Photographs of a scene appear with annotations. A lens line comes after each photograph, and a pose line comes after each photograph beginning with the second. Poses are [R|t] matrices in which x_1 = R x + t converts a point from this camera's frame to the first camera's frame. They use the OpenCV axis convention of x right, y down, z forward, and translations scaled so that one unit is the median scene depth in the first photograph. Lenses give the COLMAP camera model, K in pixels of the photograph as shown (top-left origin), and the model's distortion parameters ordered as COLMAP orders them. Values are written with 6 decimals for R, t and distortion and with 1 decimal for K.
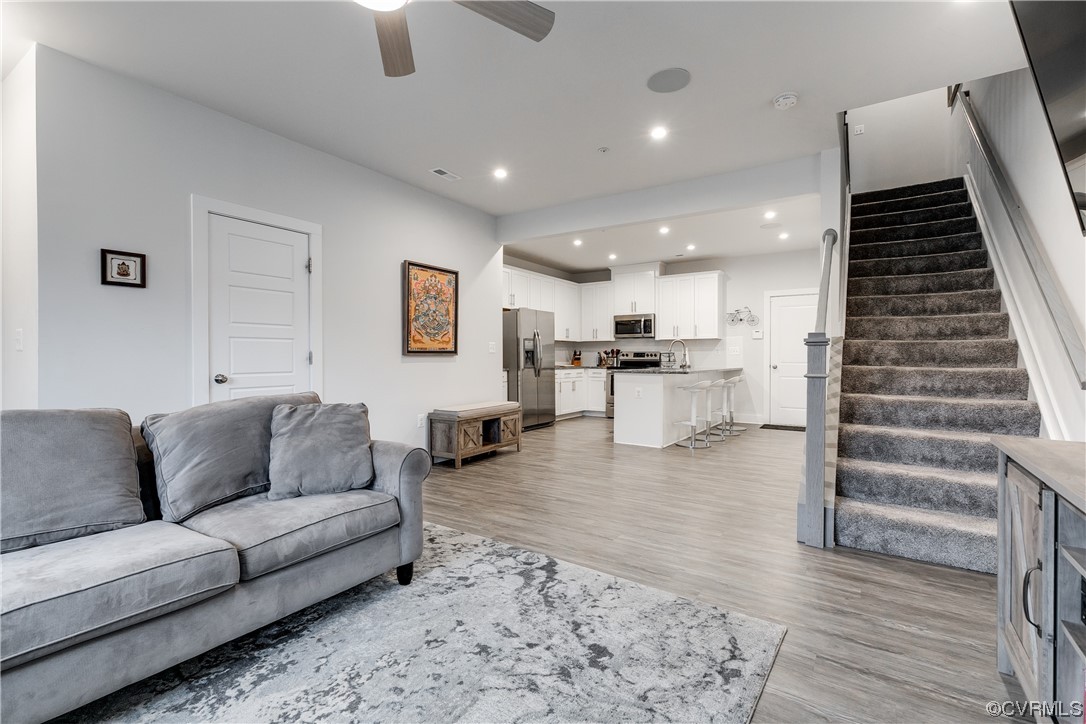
lens RADIAL K [[487.5, 0, 533.5], [0, 487.5, 360.5], [0, 0, 1]] dist [0.006783, -0.000968]
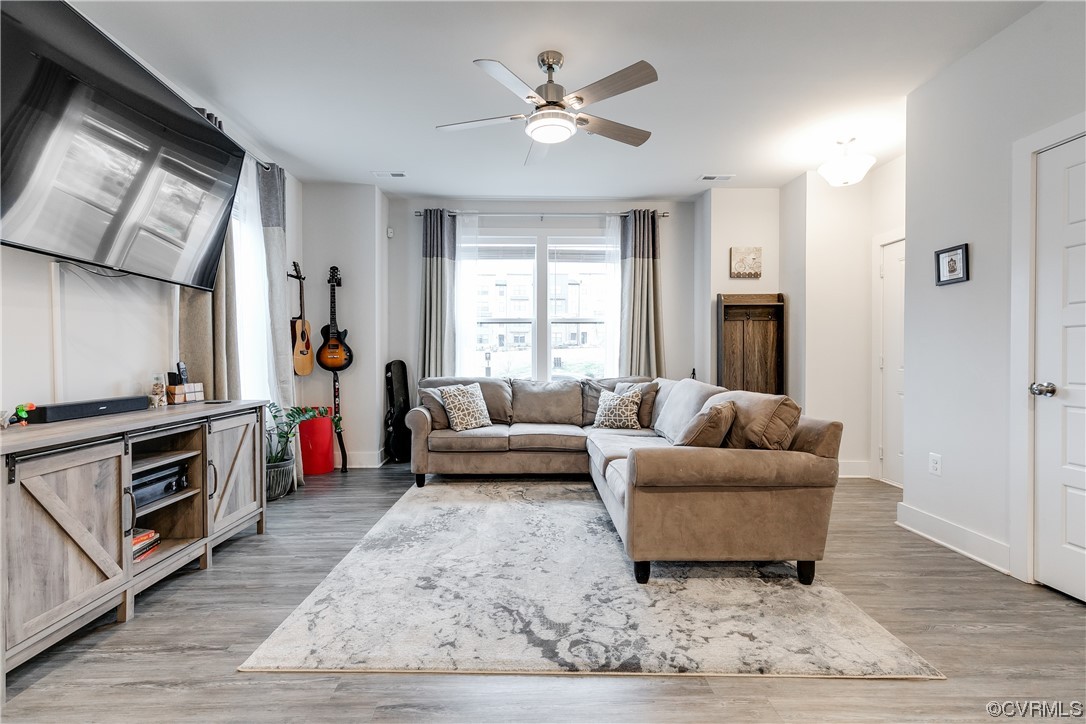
lens RADIAL K [[487.5, 0, 537.0], [0, 487.5, 359.9], [0, 0, 1]] dist [0.006783, -0.000968]
pose [[-0.806987, 0.004440, -0.590552, 0.503881], [-0.005834, 0.999863, 0.015490, -0.014665], [0.590540, 0.015945, -0.806851, 1.682499]]
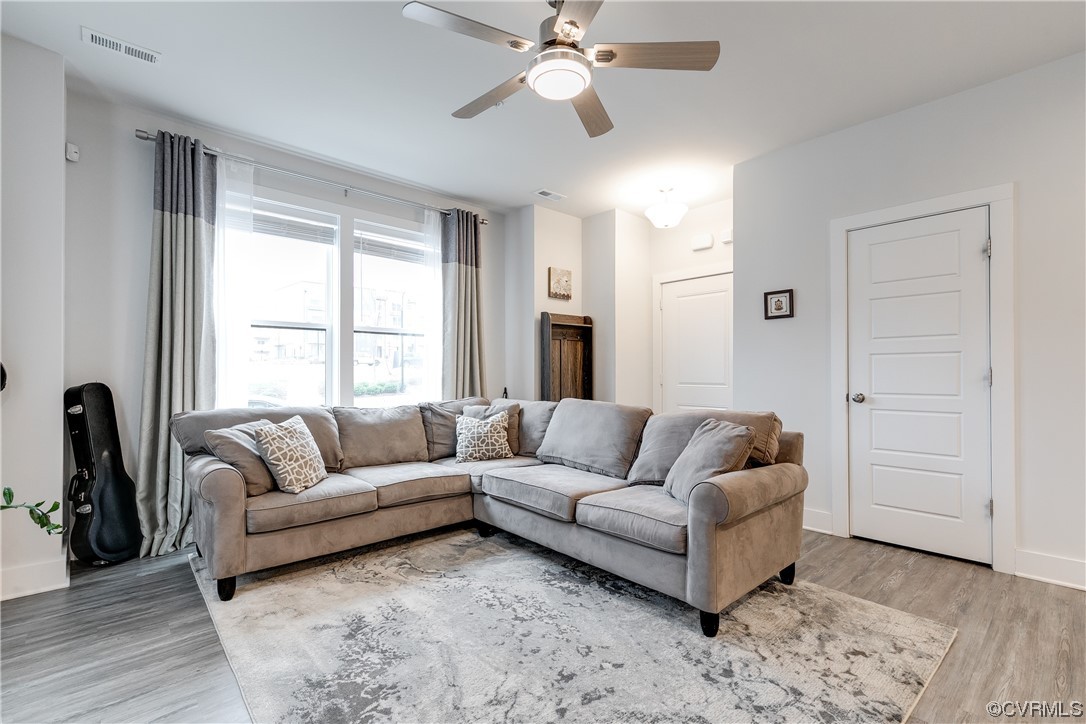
lens RADIAL K [[487.5, 0, 545.2], [0, 487.5, 371.8], [0, 0, 1]] dist [0.006783, -0.000968]
pose [[-0.226096, -0.003532, -0.974099, 0.662585], [-0.008185, 0.999965, -0.001726, -0.011249], [0.974071, 0.007583, -0.226117, 0.911024]]
